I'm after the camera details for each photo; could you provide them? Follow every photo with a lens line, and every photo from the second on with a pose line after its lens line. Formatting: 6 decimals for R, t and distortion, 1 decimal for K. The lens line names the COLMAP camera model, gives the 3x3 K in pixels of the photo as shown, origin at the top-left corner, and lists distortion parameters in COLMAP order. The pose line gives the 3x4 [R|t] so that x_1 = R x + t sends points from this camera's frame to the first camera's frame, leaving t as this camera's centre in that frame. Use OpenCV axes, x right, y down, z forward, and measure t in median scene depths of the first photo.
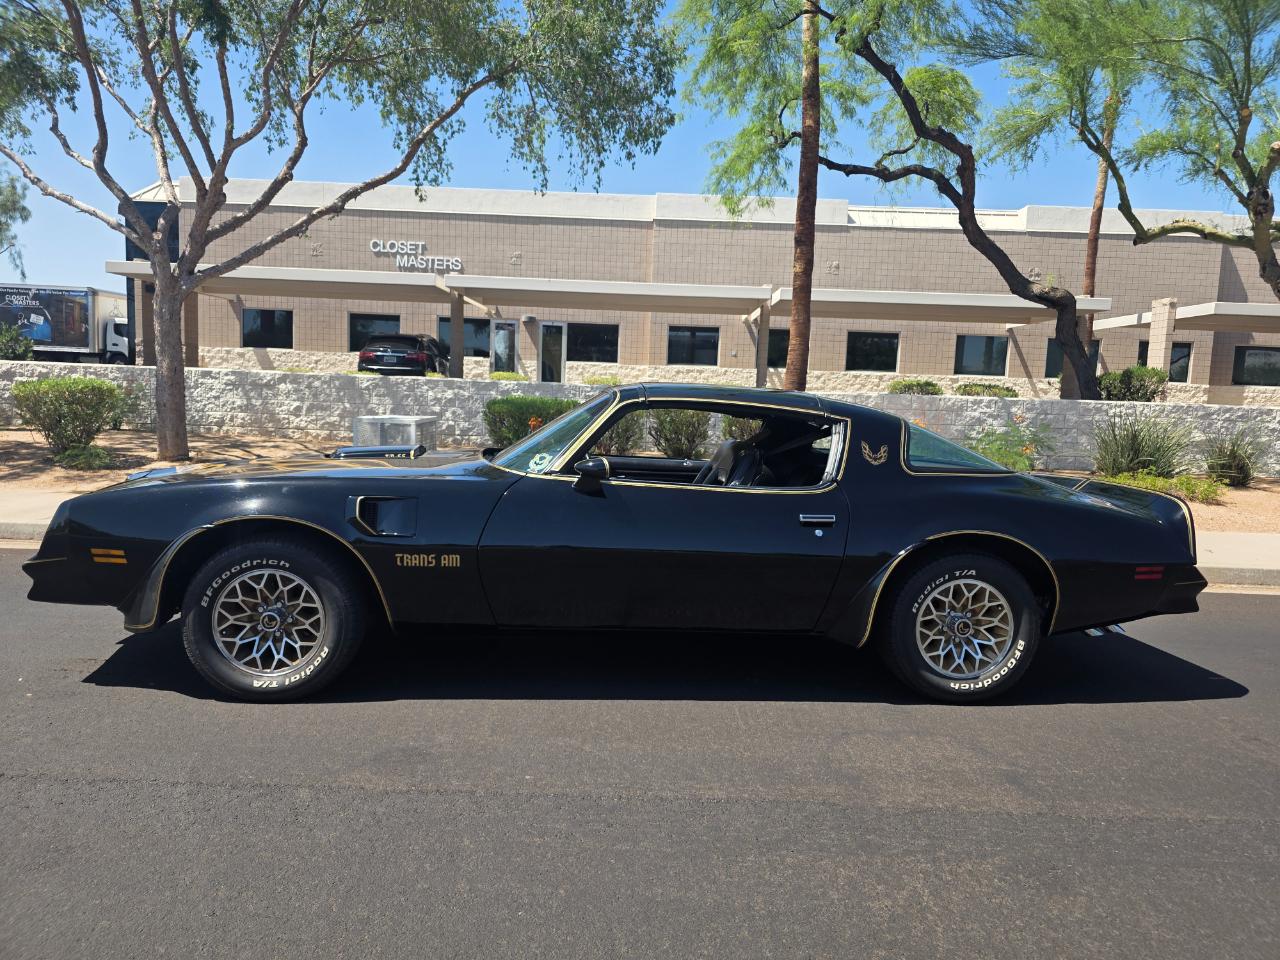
lens RADIAL K [[852.8, 0, 640.1], [0, 852.8, 477.6], [0, 0, 1]] dist [0.042464, -0.037182]
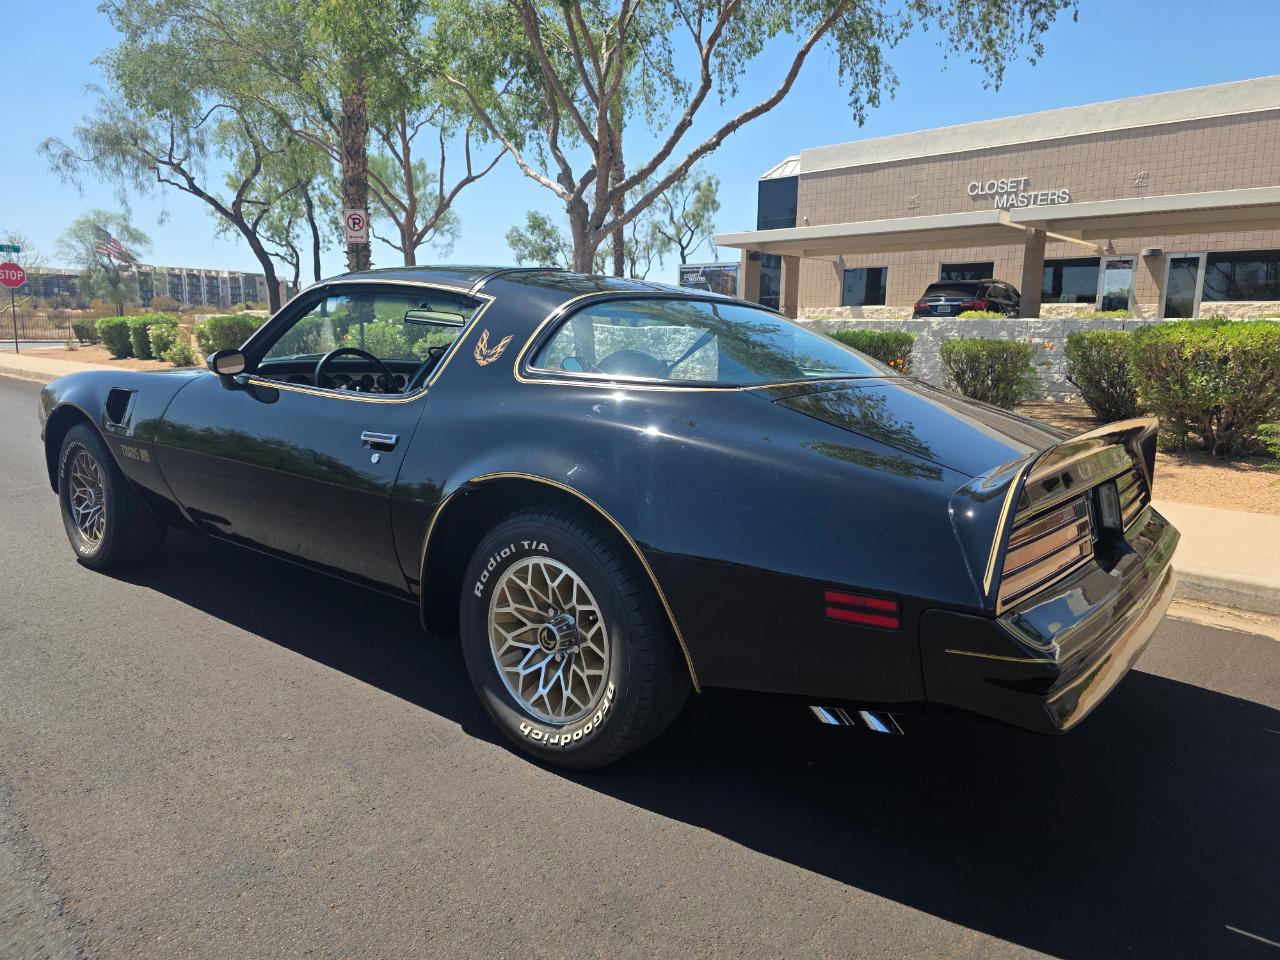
lens RADIAL K [[852.8, 0, 640.1], [0, 852.8, 477.6], [0, 0, 1]] dist [0.042464, -0.037182]
pose [[0.733463, 0.088296, -0.673970, 0.223489], [-0.058869, 0.996053, 0.066426, 0.005537], [0.677175, -0.009045, 0.735766, 0.166325]]
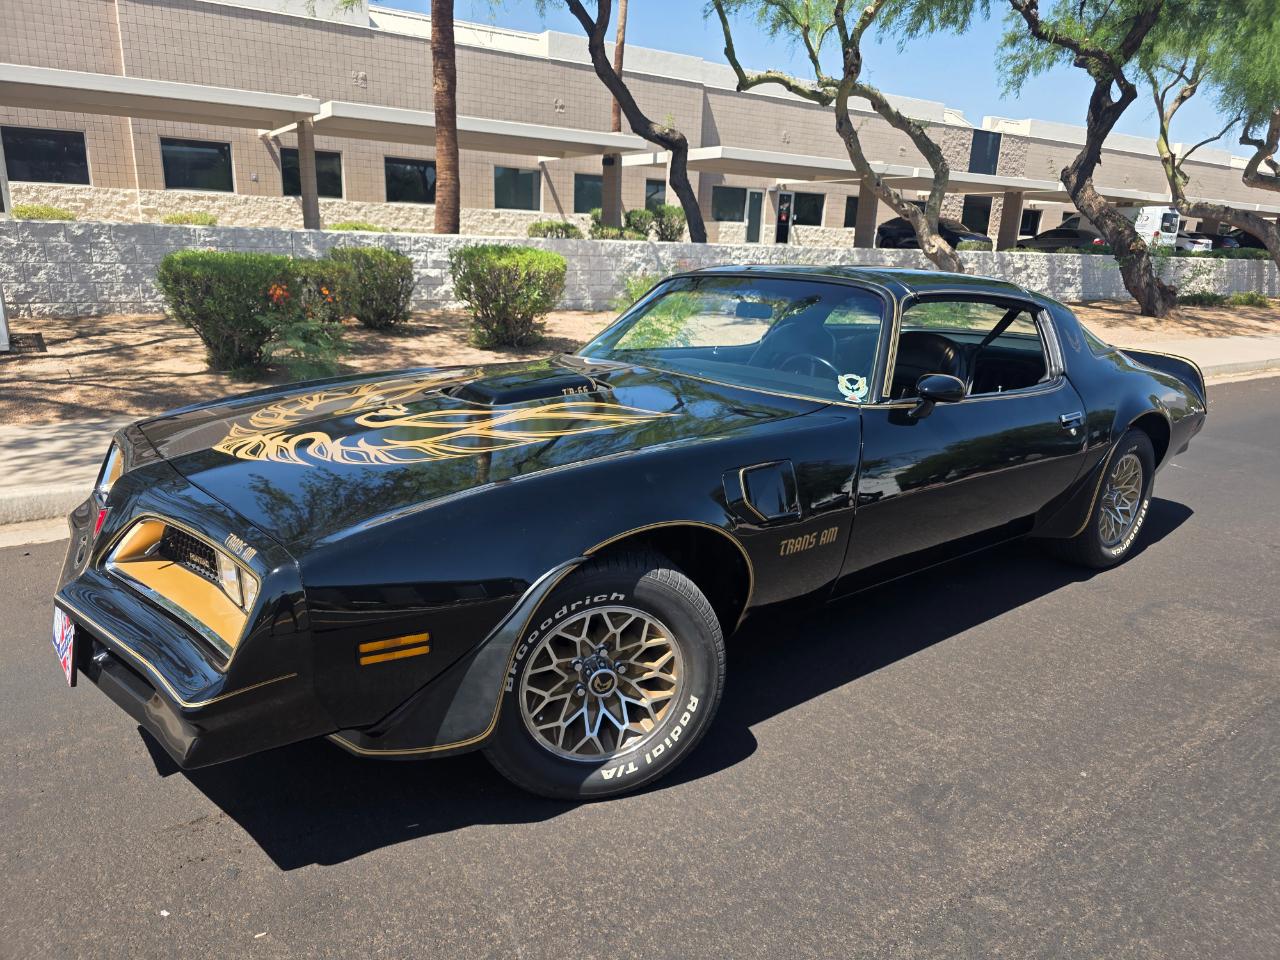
lens RADIAL K [[855.1, 0, 639.4], [0, 855.1, 490.3], [0, 0, 1]] dist [0.040973, -0.037500]
pose [[0.827728, -0.164053, 0.536613, -0.192207], [0.051462, 0.974471, 0.218534, -0.028403], [-0.558765, -0.153272, 0.815039, 0.124708]]
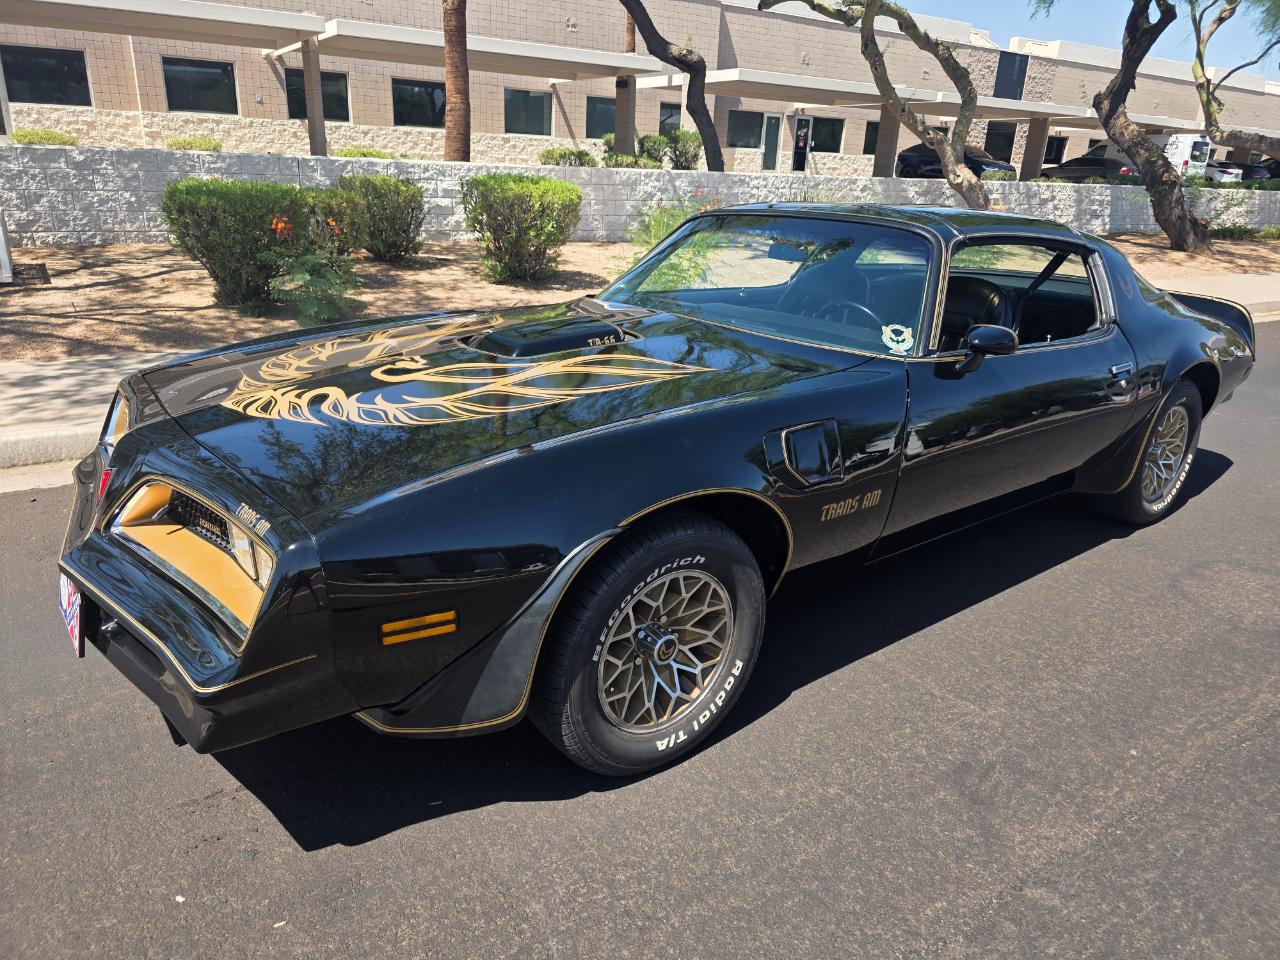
lens RADIAL K [[852.8, 0, 640.1], [0, 852.8, 477.6], [0, 0, 1]] dist [0.042464, -0.037182]
pose [[0.834578, -0.191116, 0.516676, -0.189143], [0.045702, 0.958680, 0.280790, -0.032000], [-0.548990, -0.210728, 0.808828, 0.137143]]
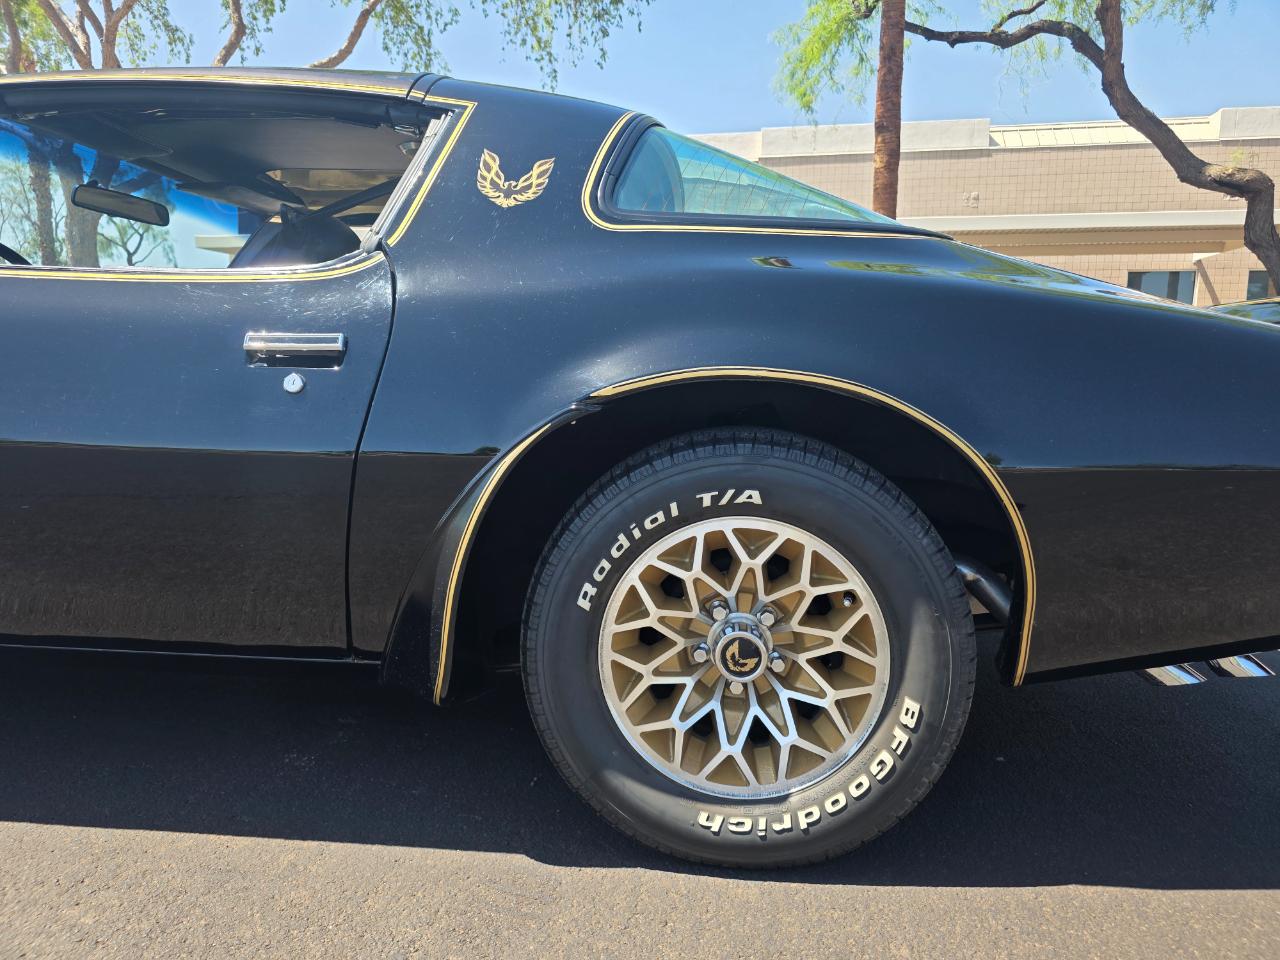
lens RADIAL K [[869.1, 0, 627.0], [0, 869.1, 485.5], [0, 0, 1]] dist [0.042895, -0.047084]
pose [[0.983727, -0.003461, -0.179639, 0.108421], [0.008873, 0.999530, 0.029334, 0.025914], [0.179453, -0.030450, 0.983295, 0.176441]]
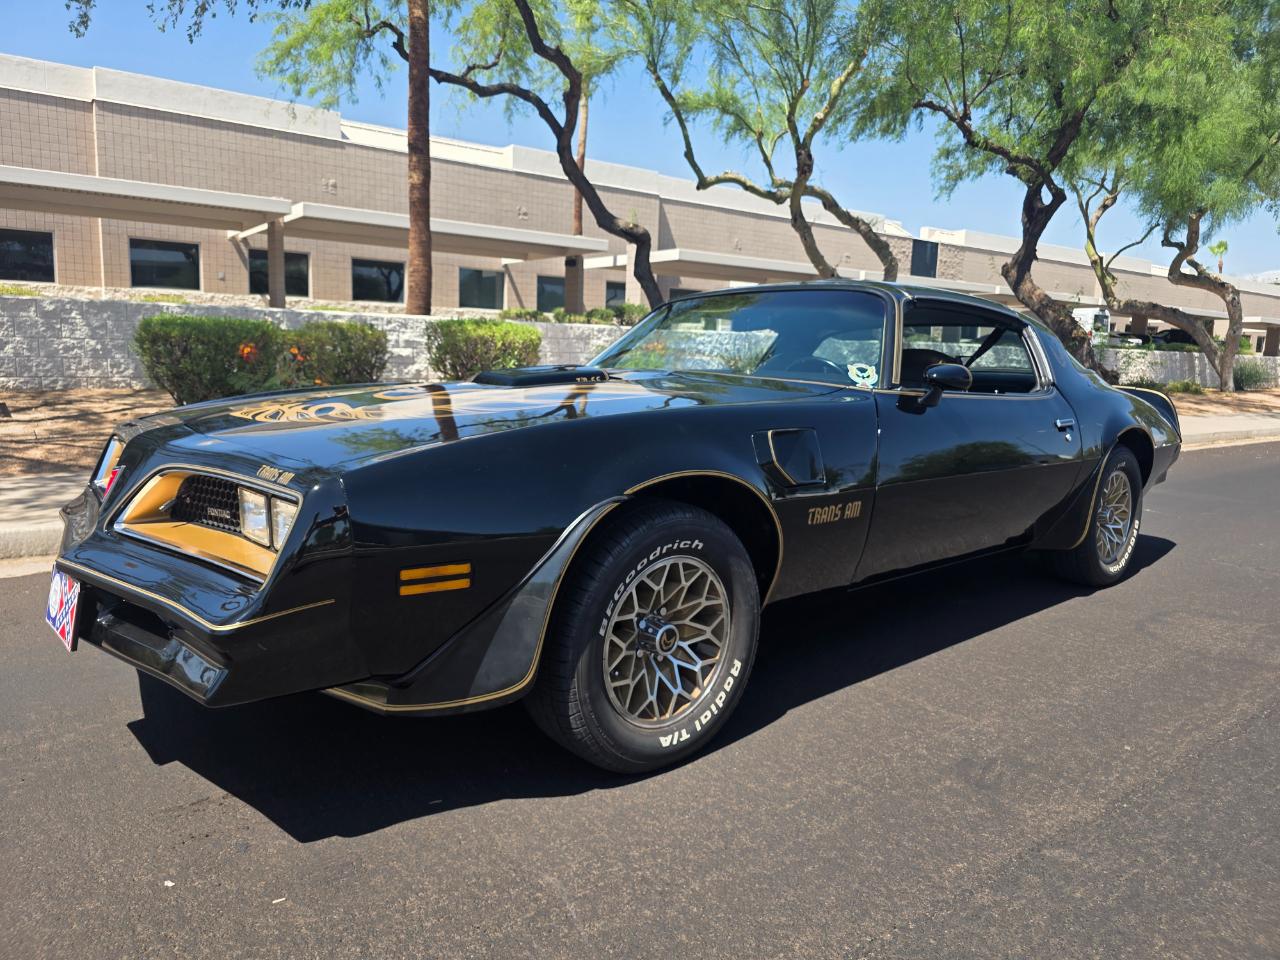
lens RADIAL K [[858.2, 0, 635.1], [0, 858.2, 475.8], [0, 0, 1]] dist [0.038125, -0.036407]
pose [[0.801466, -0.097848, 0.589981, -0.205870], [0.056316, 0.994489, 0.088432, -0.002016], [-0.595383, -0.037650, 0.802559, 0.131673]]
